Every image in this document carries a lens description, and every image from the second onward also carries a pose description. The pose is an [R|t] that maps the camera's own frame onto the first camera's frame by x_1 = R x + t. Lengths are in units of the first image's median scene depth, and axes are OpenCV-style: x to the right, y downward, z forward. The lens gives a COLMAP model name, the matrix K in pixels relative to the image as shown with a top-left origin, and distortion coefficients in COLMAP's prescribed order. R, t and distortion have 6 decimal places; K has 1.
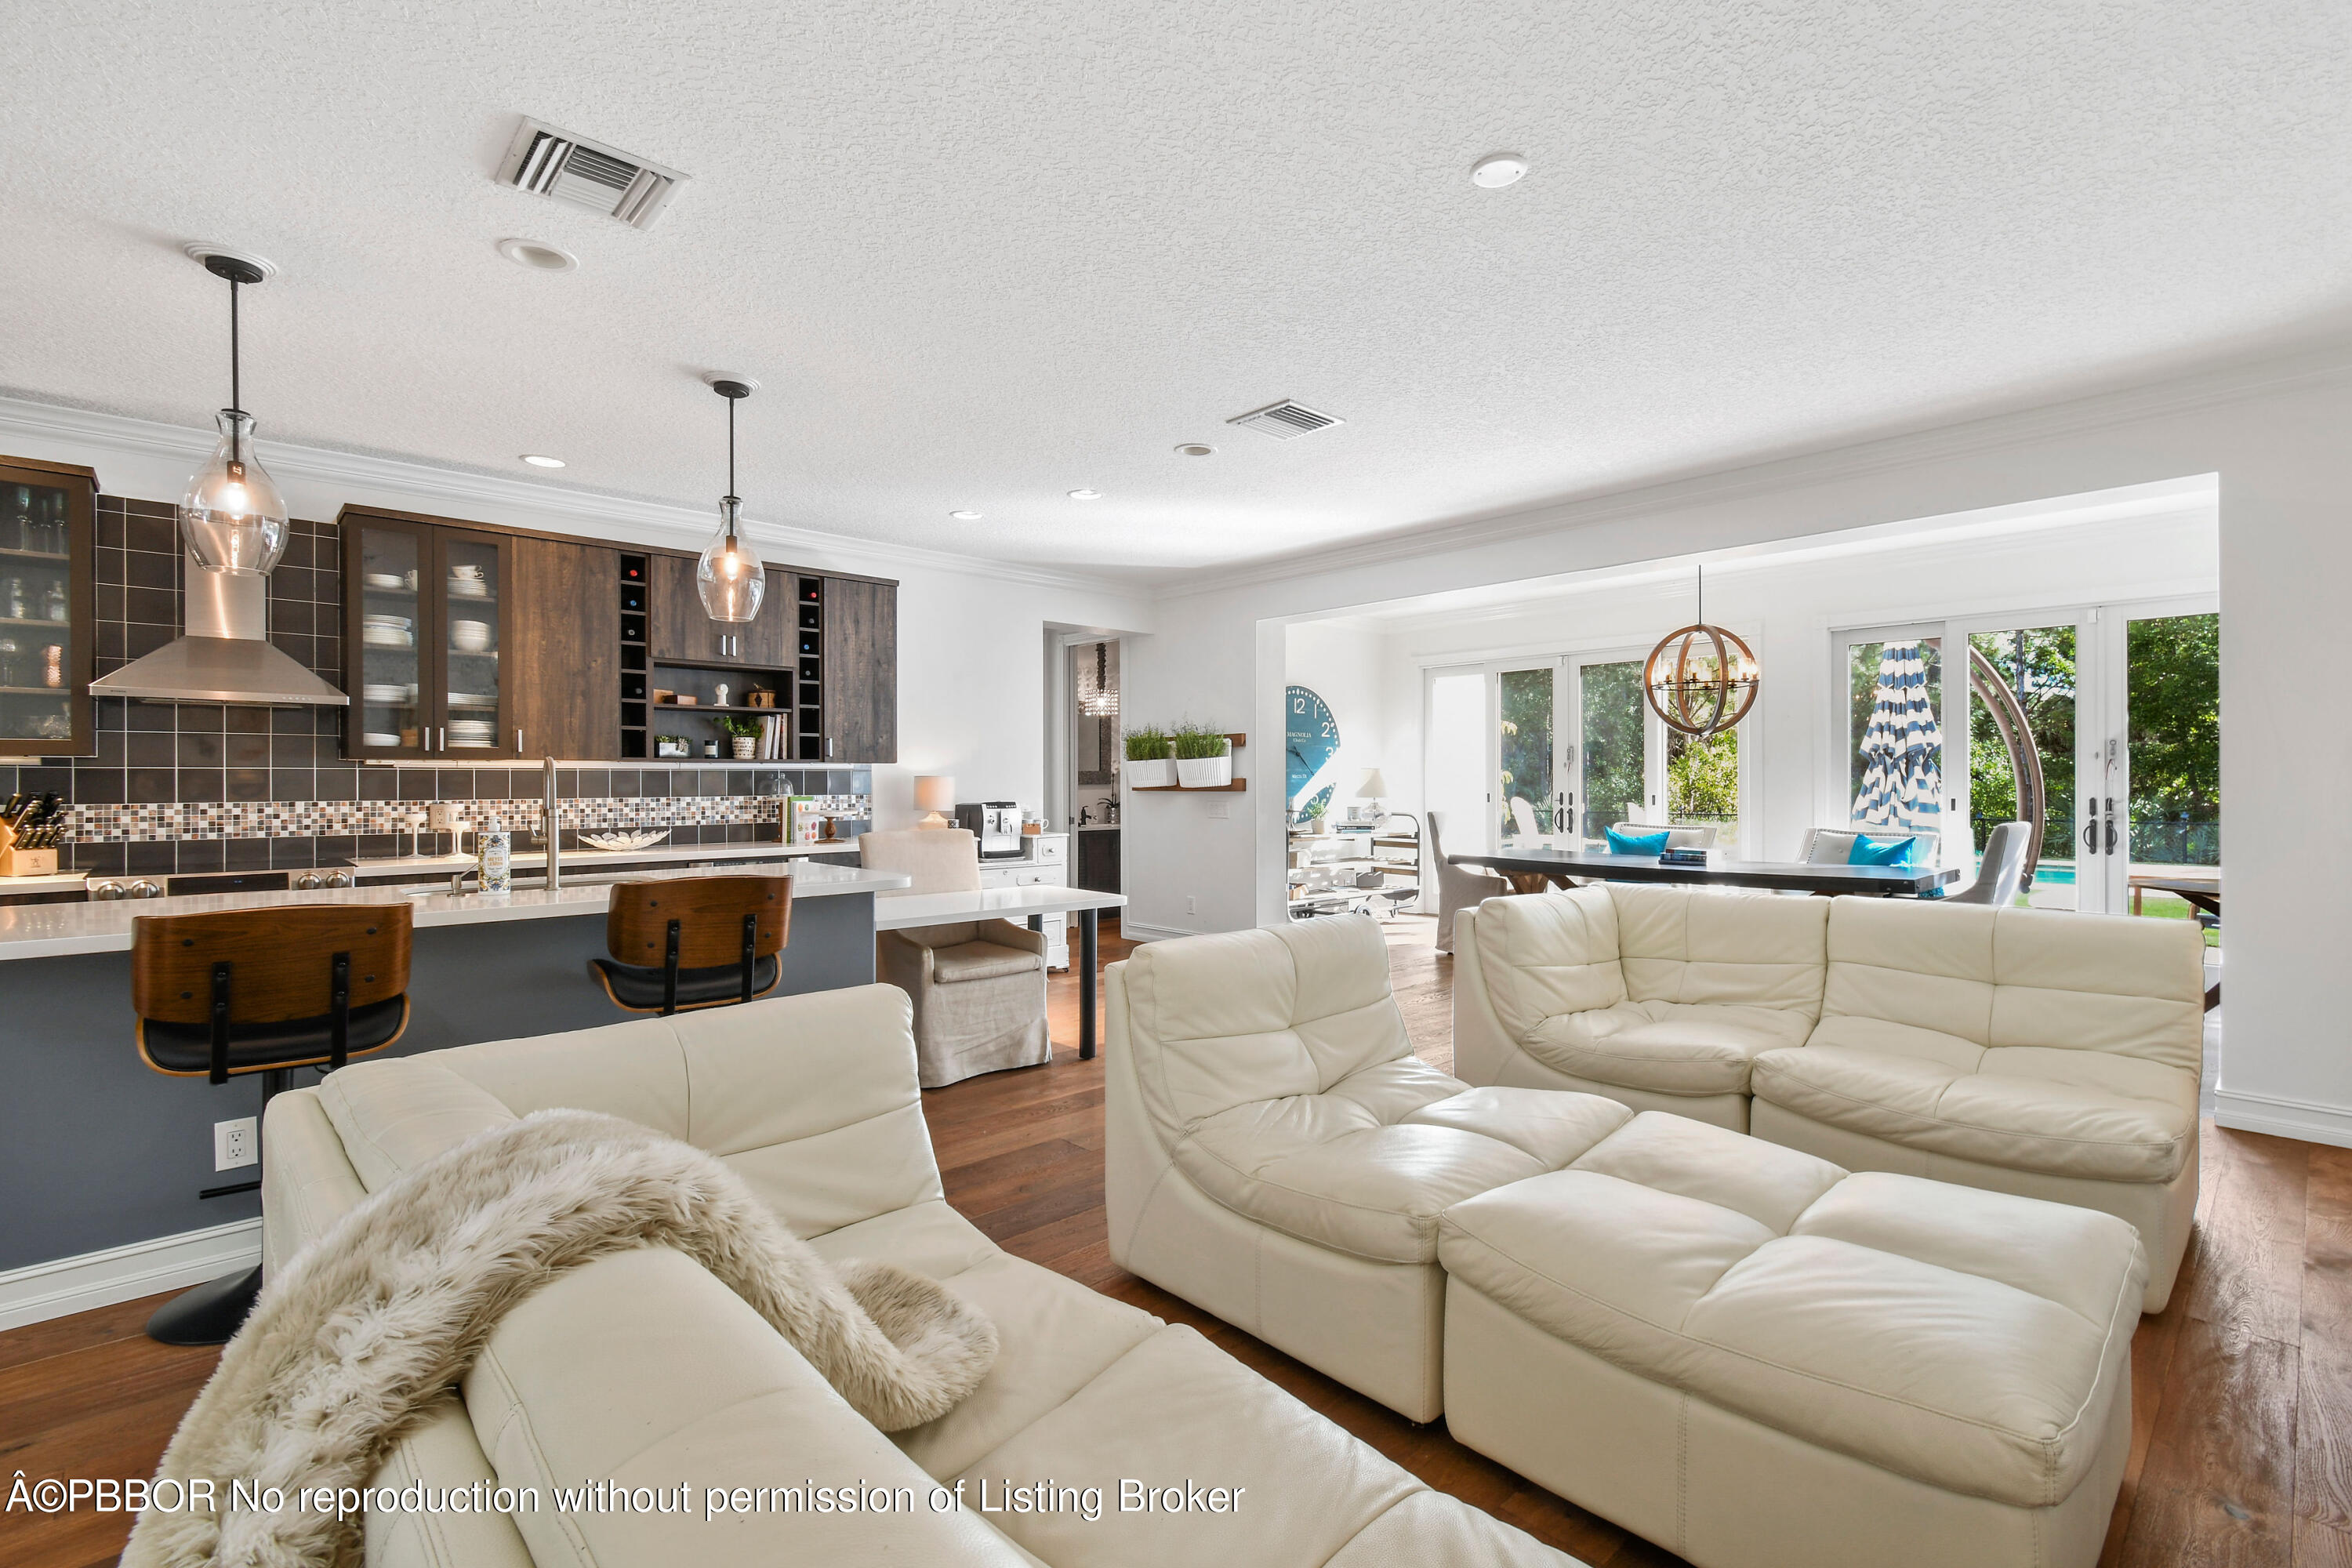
lens RADIAL K [[1054.3, 0, 1191.0], [0, 1054.3, 778.7], [0, 0, 1]] dist [0.003070, 0.000643]
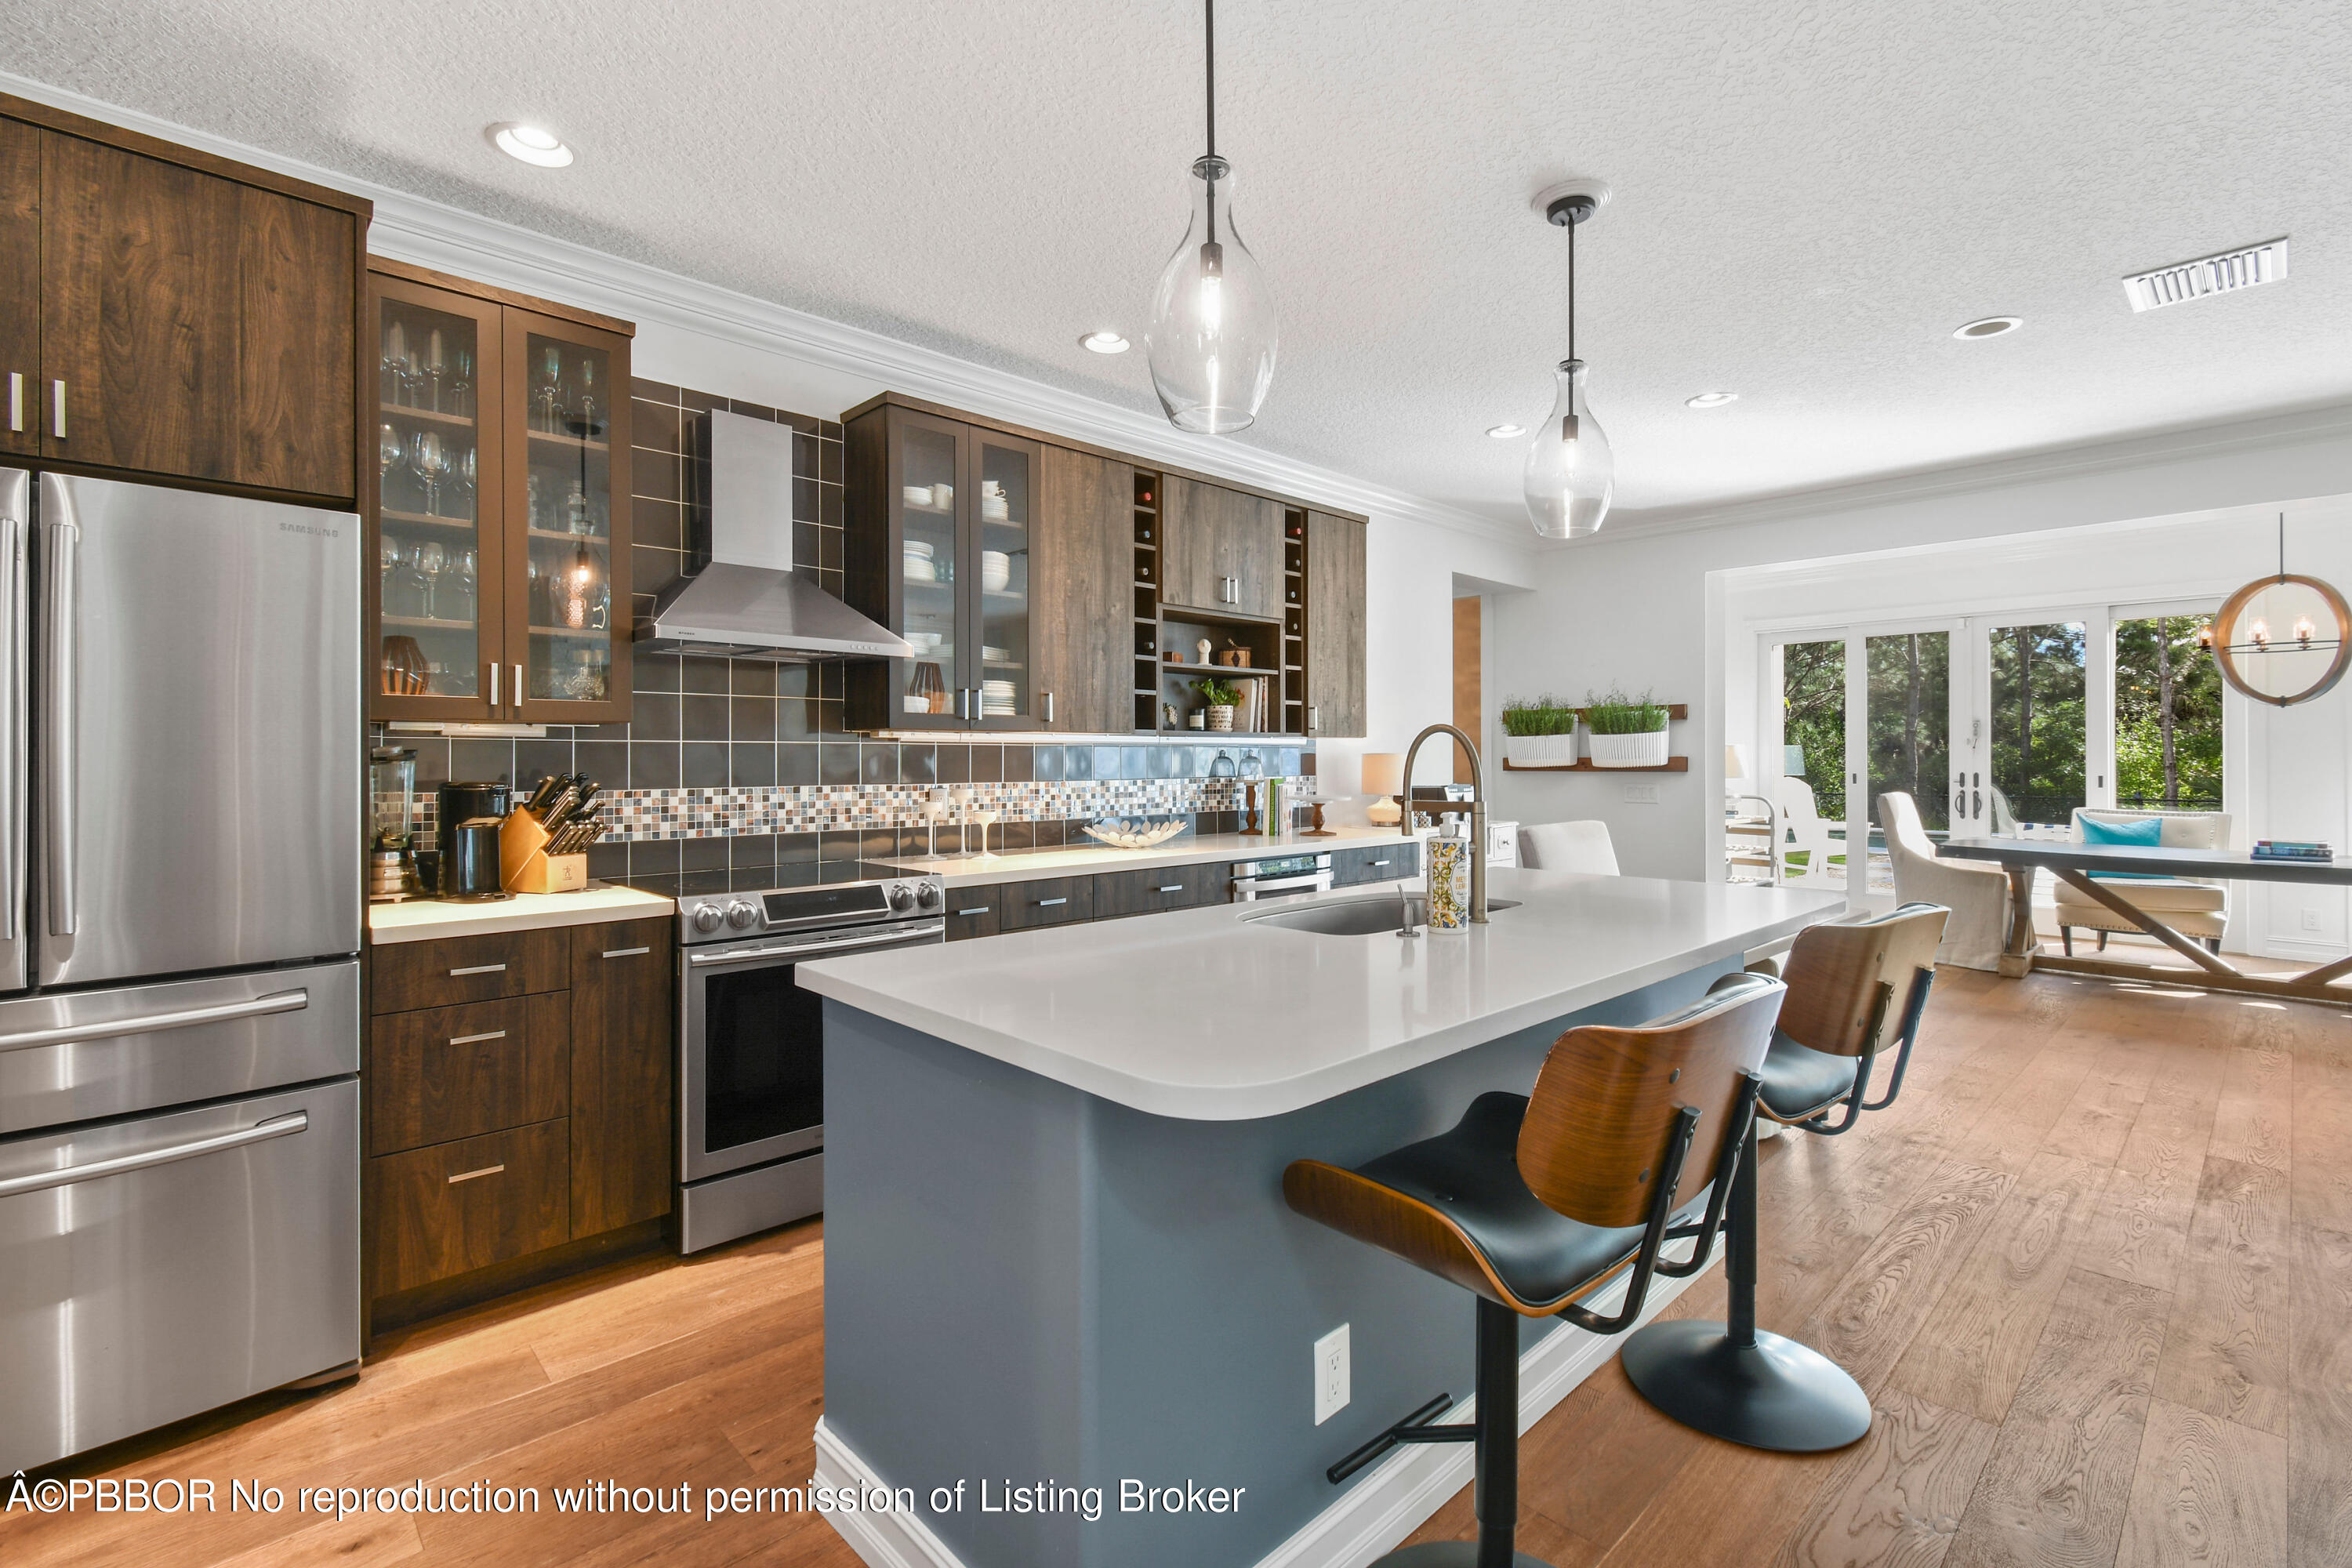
lens RADIAL K [[1052.5, 0, 1175.8], [0, 1052.5, 748.2], [0, 0, 1]] dist [0.001662, -0.000093]
pose [[0.999942, 0.000894, 0.010729, -0.518039], [-0.000805, 0.999965, -0.008286, 0.000344], [-0.010736, 0.008277, 0.999908, 0.212683]]
